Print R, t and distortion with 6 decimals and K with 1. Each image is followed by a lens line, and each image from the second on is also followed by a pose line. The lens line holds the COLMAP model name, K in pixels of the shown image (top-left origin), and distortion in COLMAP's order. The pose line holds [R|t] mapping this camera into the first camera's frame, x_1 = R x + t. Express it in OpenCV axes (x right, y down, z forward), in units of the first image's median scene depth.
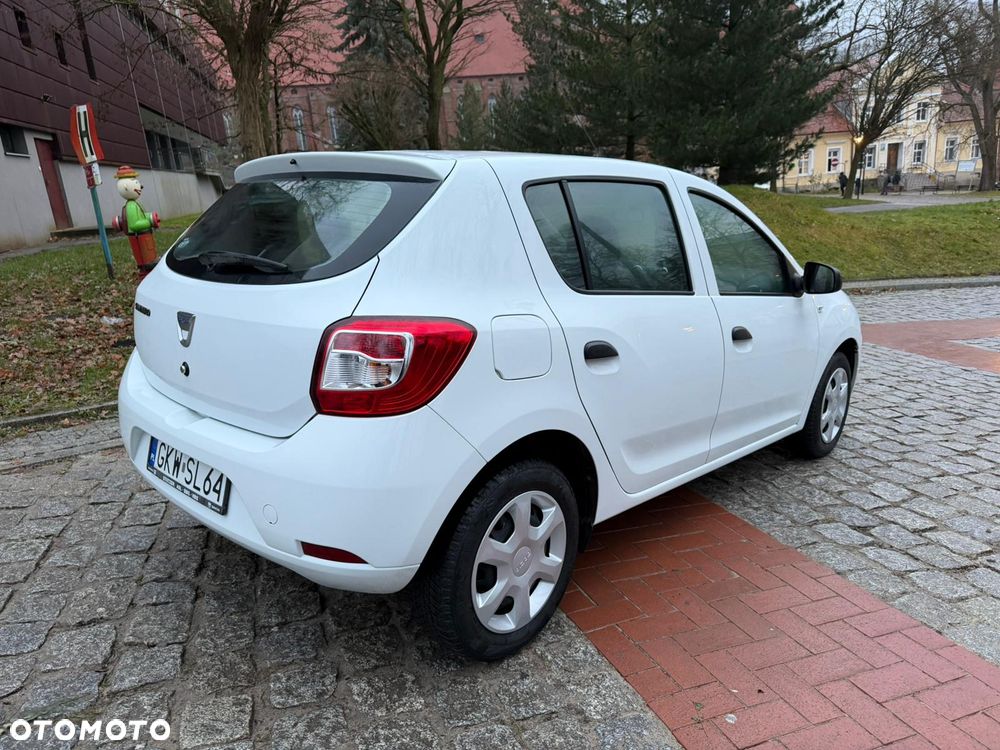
lens RADIAL K [[707.7, 0, 501.4], [0, 707.7, 377.9], [0, 0, 1]] dist [0.036305, -0.045037]
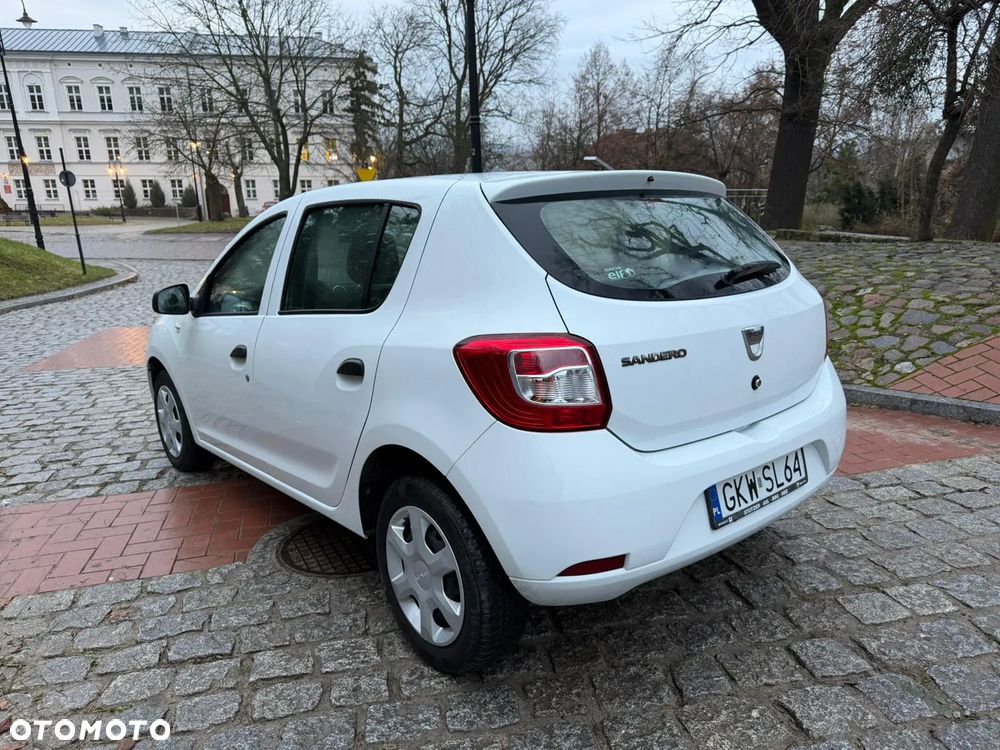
lens RADIAL K [[707.7, 0, 489.2], [0, 707.7, 377.5], [0, 0, 1]] dist [0.036305, -0.045037]
pose [[0.136009, -0.227942, 0.964129, -1.397814], [0.266383, 0.945747, 0.186017, -0.292781], [-0.954223, 0.231528, 0.189350, 1.119993]]
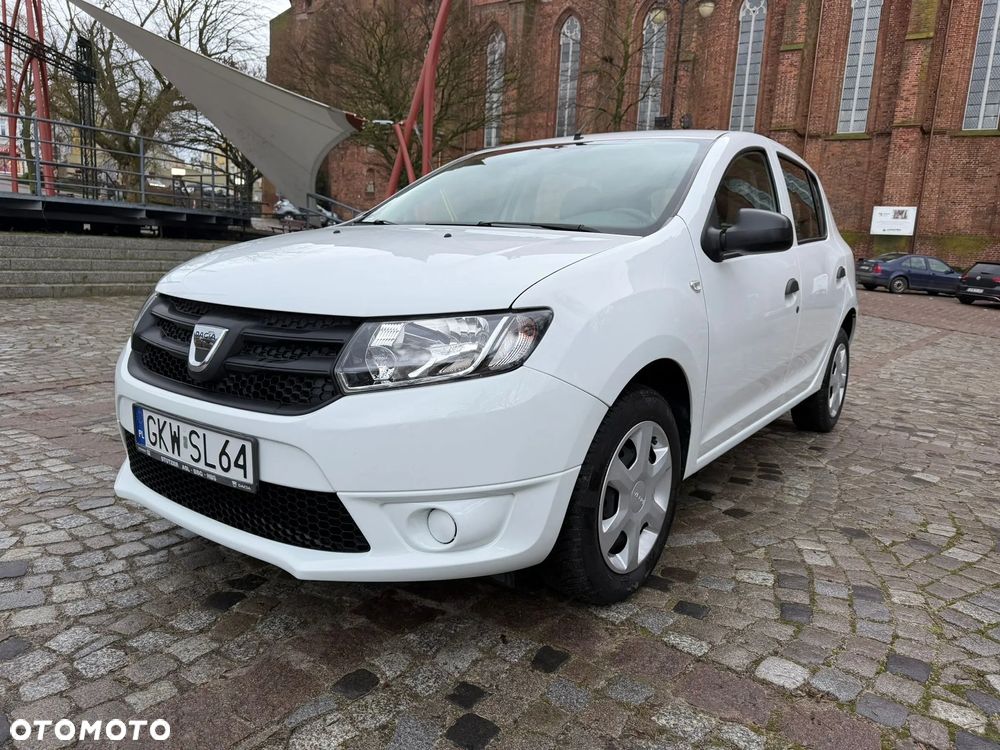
lens RADIAL K [[707.7, 0, 507.5], [0, 707.7, 378.2], [0, 0, 1]] dist [0.036305, -0.045037]
pose [[-0.990358, -0.037551, -0.133343, 0.570705], [-0.086927, 0.917923, 0.387119, -0.520291], [0.107862, 0.394977, -0.912337, 3.050732]]
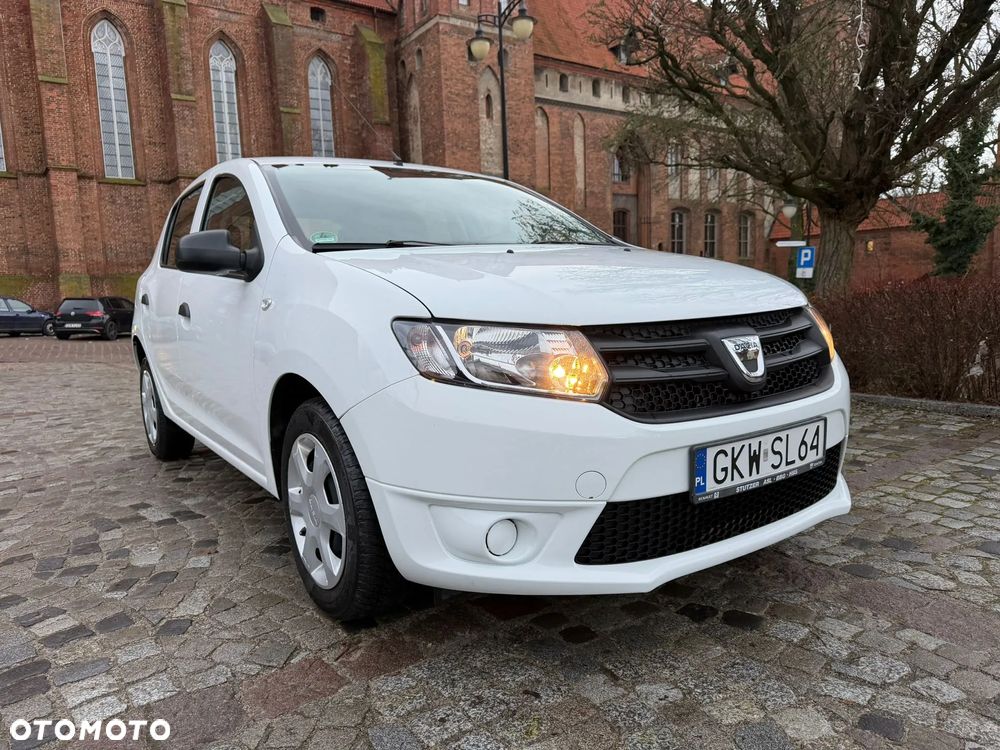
lens RADIAL K [[707.7, 0, 493.2], [0, 707.7, 375.2], [0, 0, 1]] dist [0.036305, -0.045037]
pose [[-0.214708, 0.106479, -0.970857, 1.623126], [-0.179042, 0.972903, 0.146300, -0.261205], [0.960127, 0.205236, -0.189826, 2.161032]]
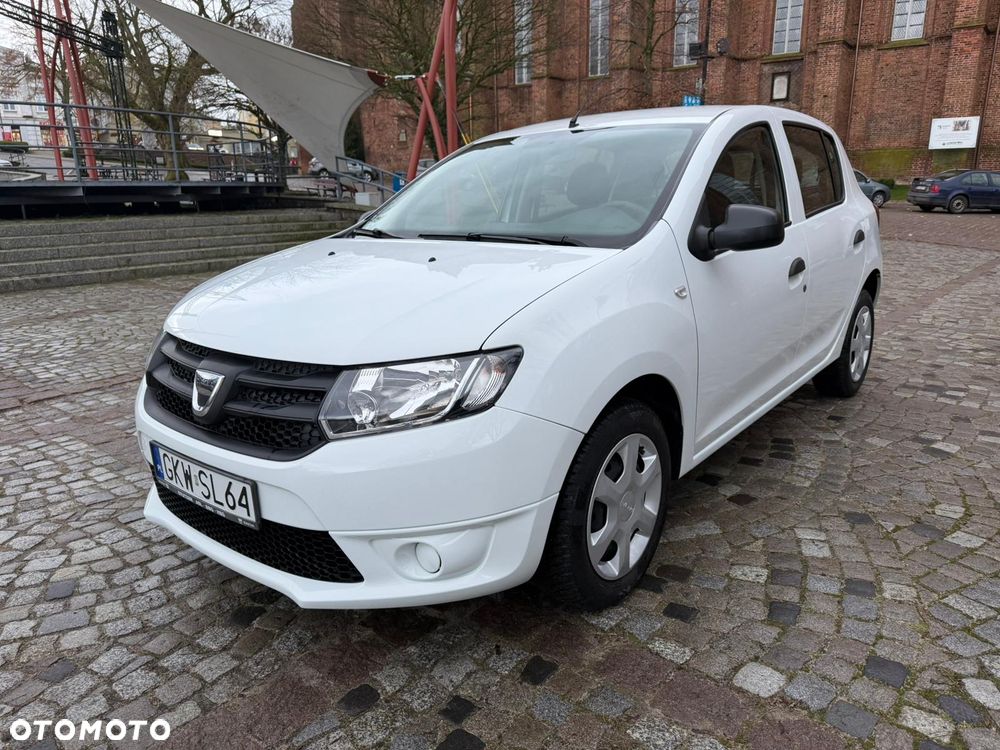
lens RADIAL K [[707.7, 0, 501.6], [0, 707.7, 377.5], [0, 0, 1]] dist [0.036305, -0.045037]
pose [[-0.997989, 0.020400, -0.060018, 0.497695], [-0.009739, 0.886214, 0.463174, -0.629772], [0.062638, 0.462827, -0.884233, 3.044459]]
